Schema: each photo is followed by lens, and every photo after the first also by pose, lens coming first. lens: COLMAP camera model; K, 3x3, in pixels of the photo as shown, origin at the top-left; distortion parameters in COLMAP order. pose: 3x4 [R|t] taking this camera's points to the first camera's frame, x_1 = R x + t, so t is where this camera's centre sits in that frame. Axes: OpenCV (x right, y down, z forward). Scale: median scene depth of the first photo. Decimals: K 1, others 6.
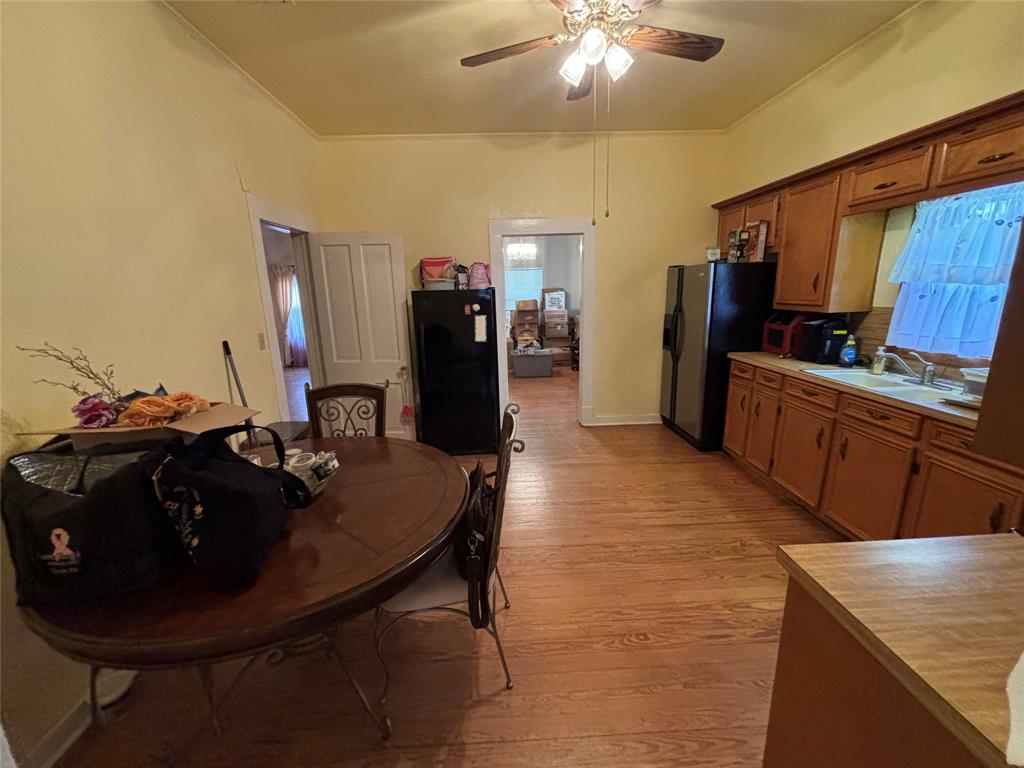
lens RADIAL K [[411.8, 0, 511.6], [0, 411.8, 383.0], [0, 0, 1]] dist [-0.001693, 0.000755]
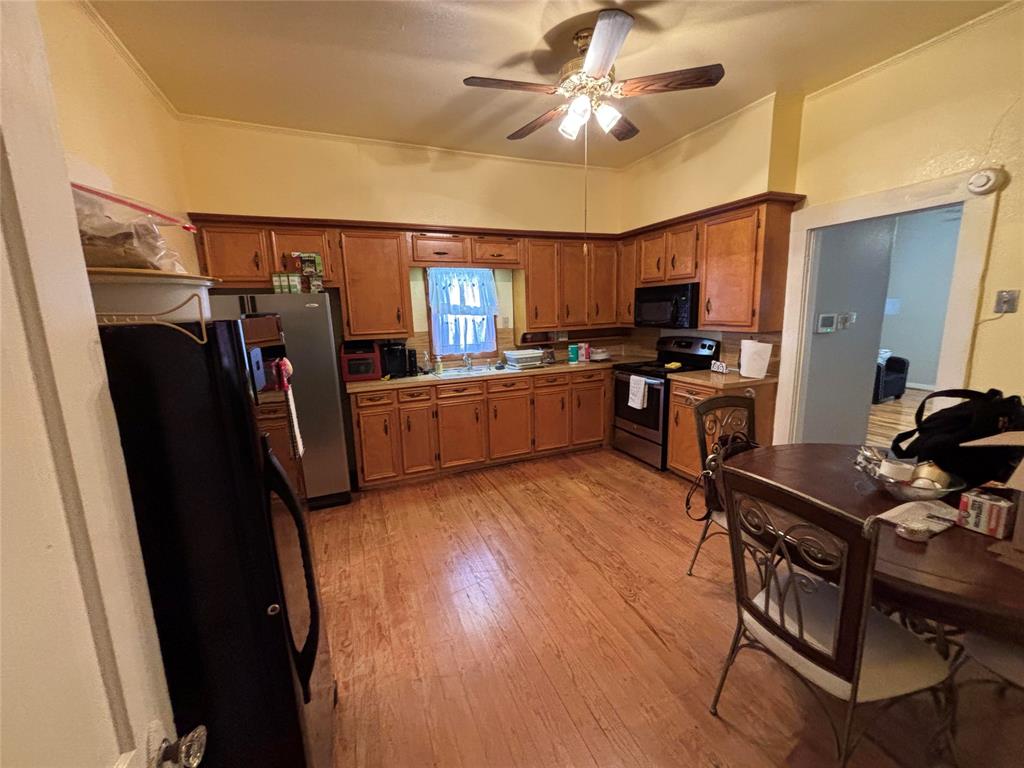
lens RADIAL K [[411.8, 0, 513.9], [0, 411.8, 384.8], [0, 0, 1]] dist [-0.001693, 0.000755]
pose [[-0.346154, -0.137313, 0.928075, -0.592624], [0.246526, 0.941155, 0.231198, -0.250789], [-0.905209, 0.308824, -0.291933, 1.130484]]
